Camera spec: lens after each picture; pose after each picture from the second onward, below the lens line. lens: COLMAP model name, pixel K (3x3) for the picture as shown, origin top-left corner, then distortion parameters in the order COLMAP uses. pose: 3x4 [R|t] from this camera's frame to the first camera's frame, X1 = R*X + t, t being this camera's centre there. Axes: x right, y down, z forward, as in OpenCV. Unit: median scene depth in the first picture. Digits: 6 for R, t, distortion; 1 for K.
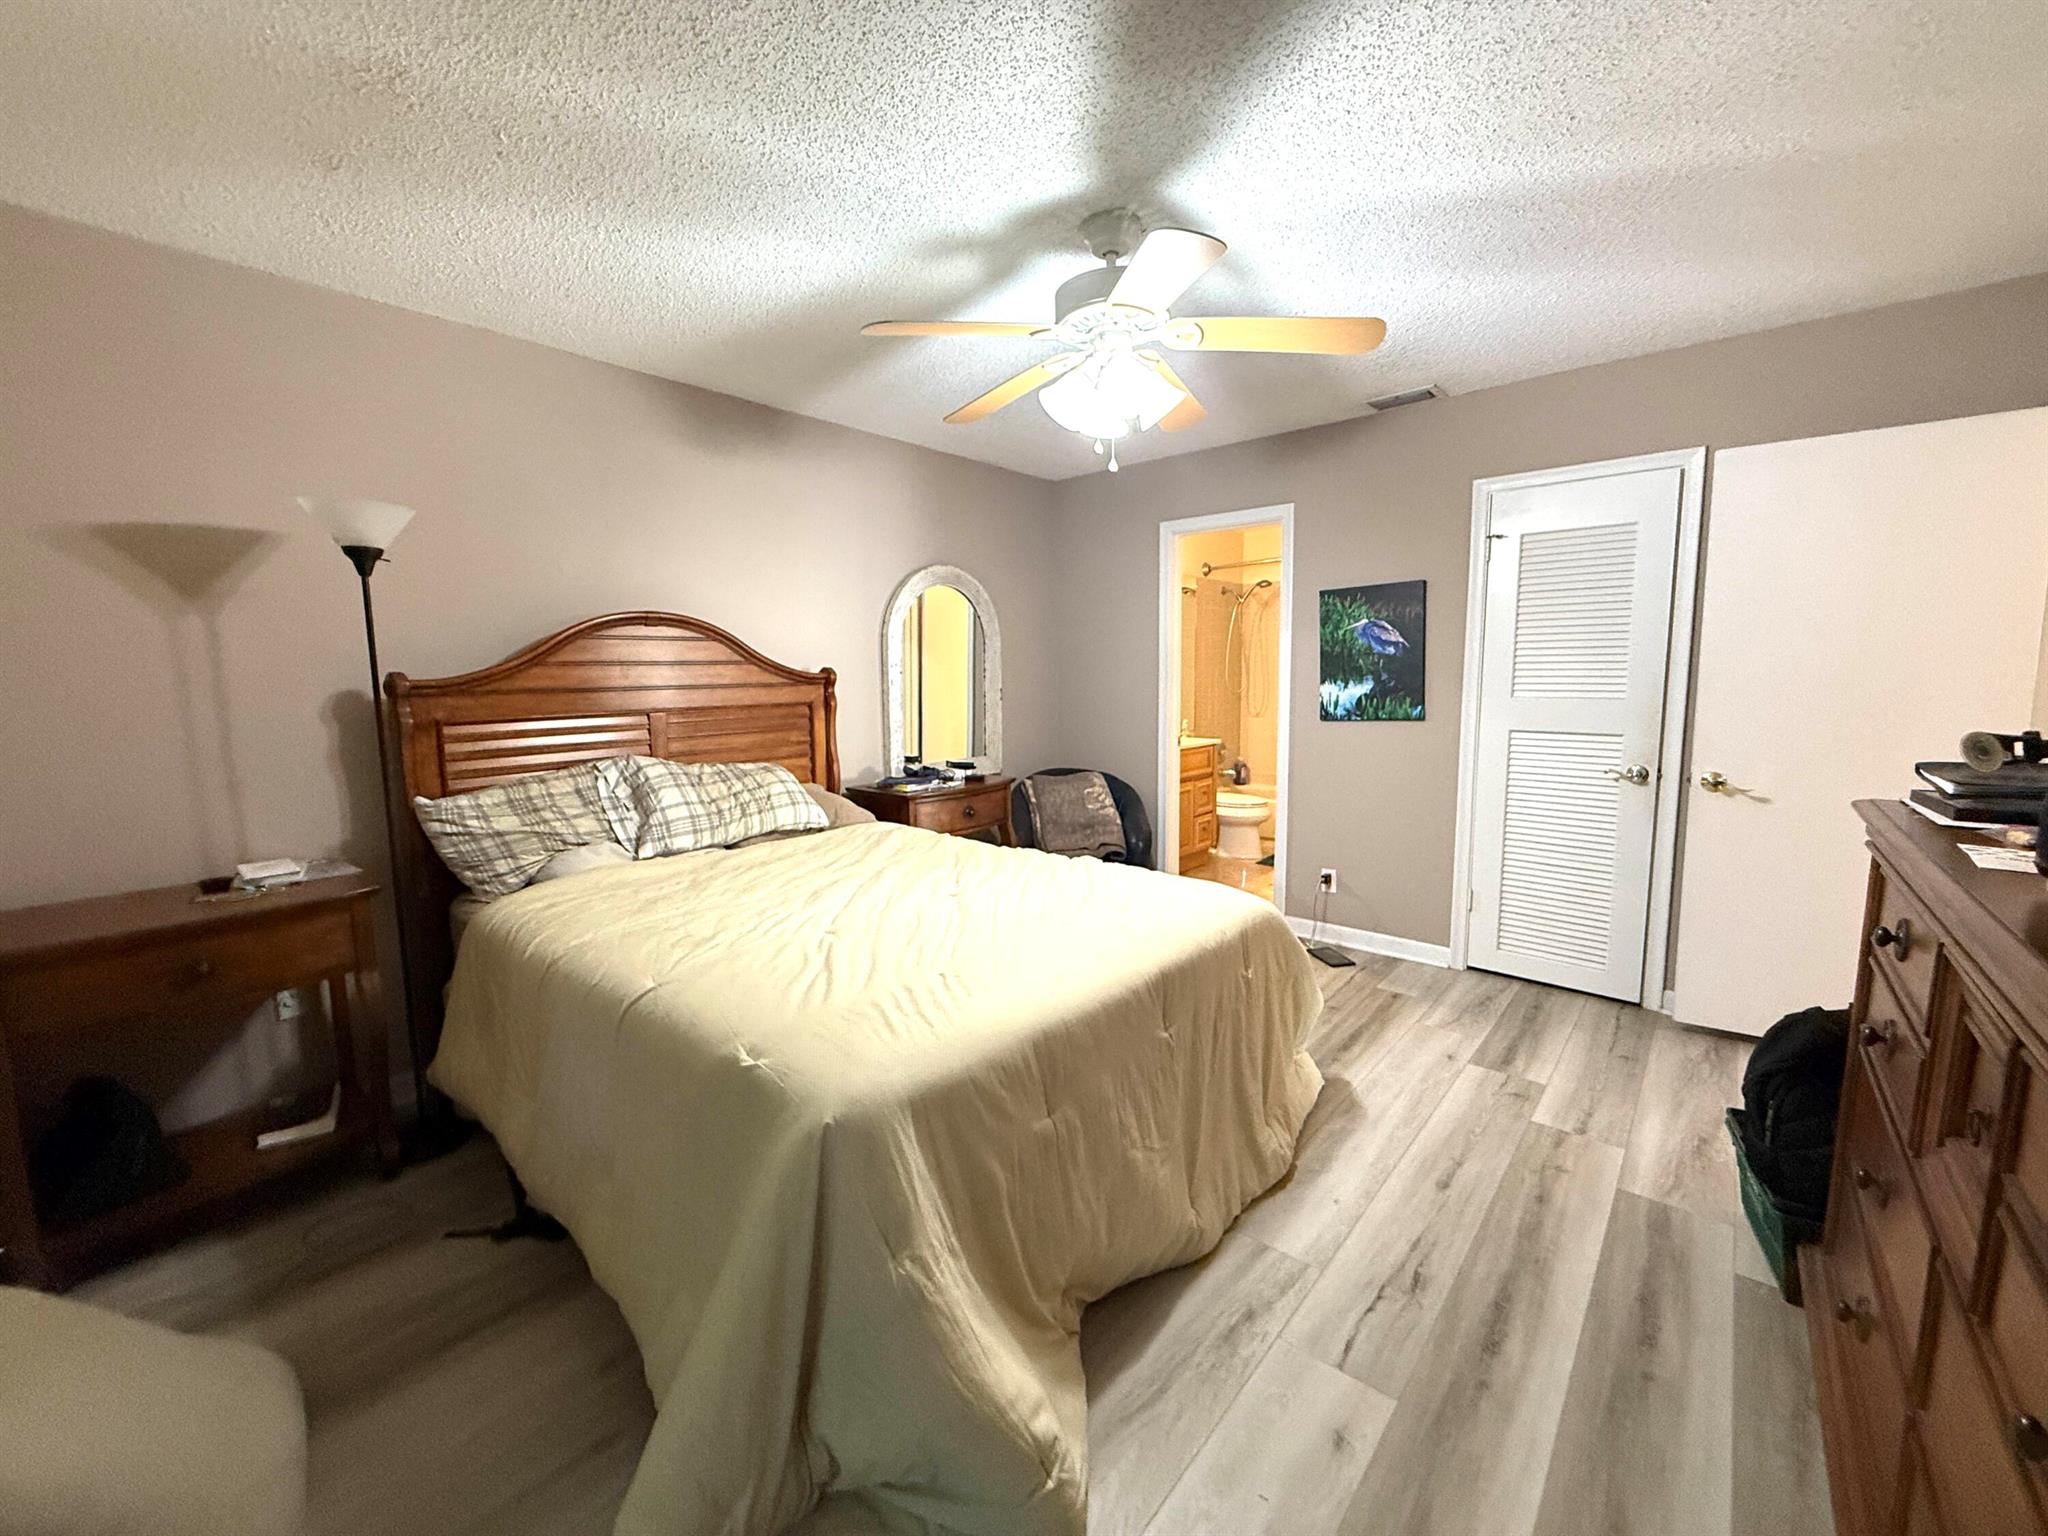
lens RADIAL K [[821.4, 0, 1025.8], [0, 821.4, 777.0], [0, 0, 1]] dist [-0.003105, 0.001180]
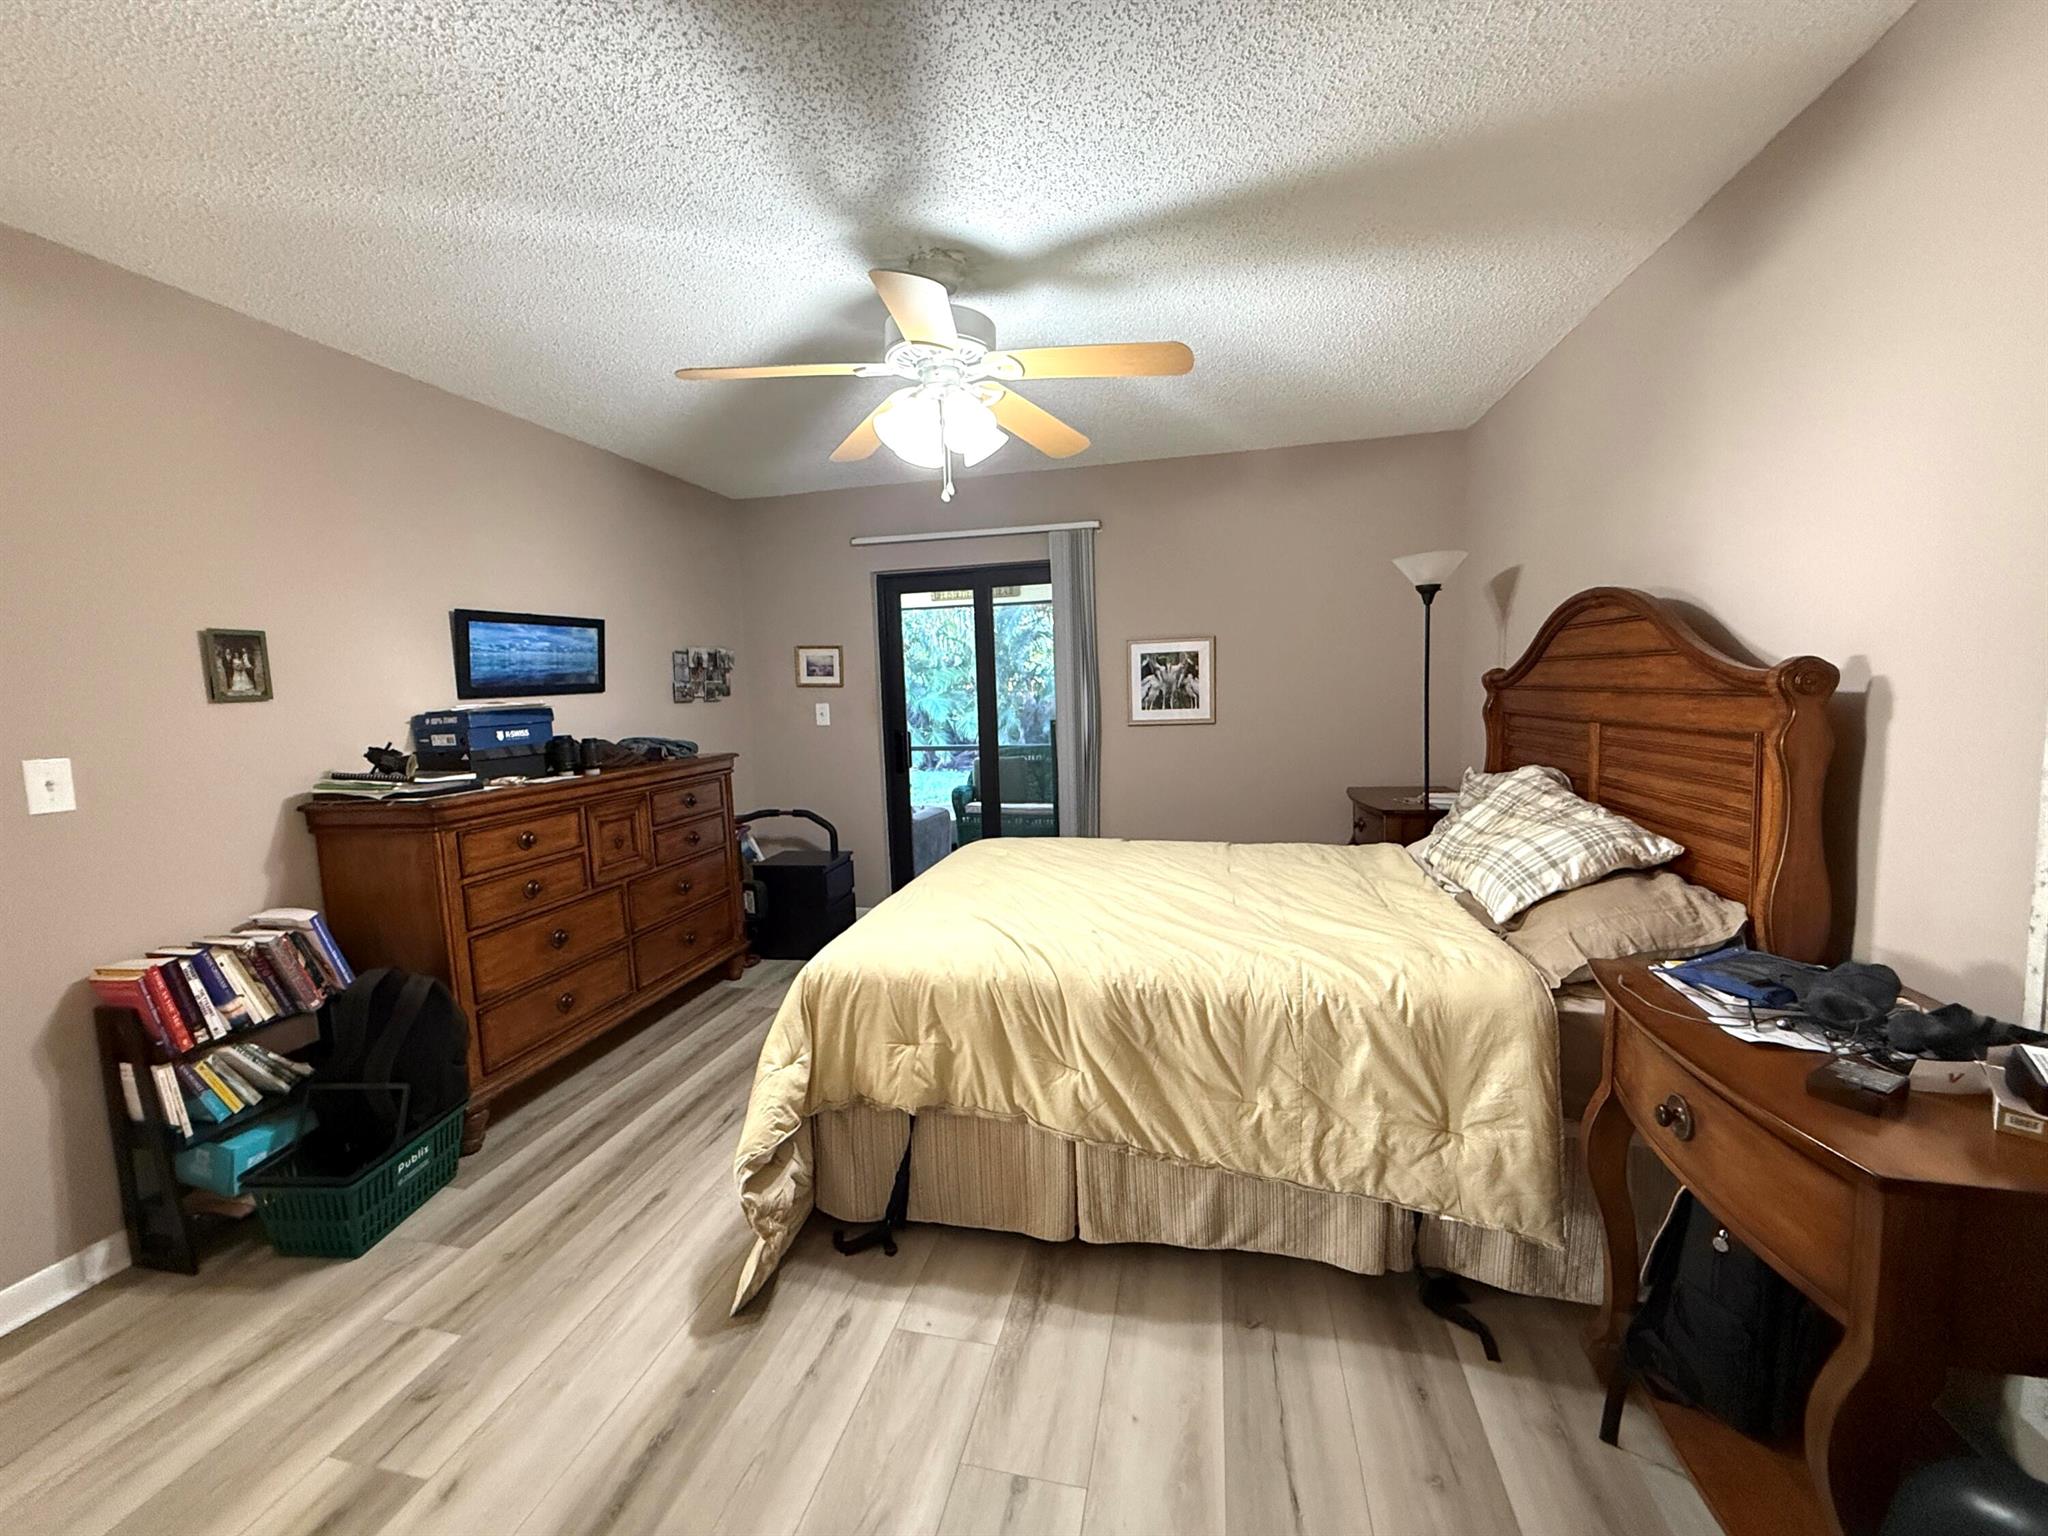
lens RADIAL K [[821.4, 0, 1022.7], [0, 821.4, 764.3], [0, 0, 1]] dist [-0.003105, 0.001180]
pose [[-0.885478, 0.092540, -0.455373, 0.482701], [-0.010710, 0.975645, 0.219094, -0.263457], [0.464557, 0.198881, -0.862921, 1.863676]]
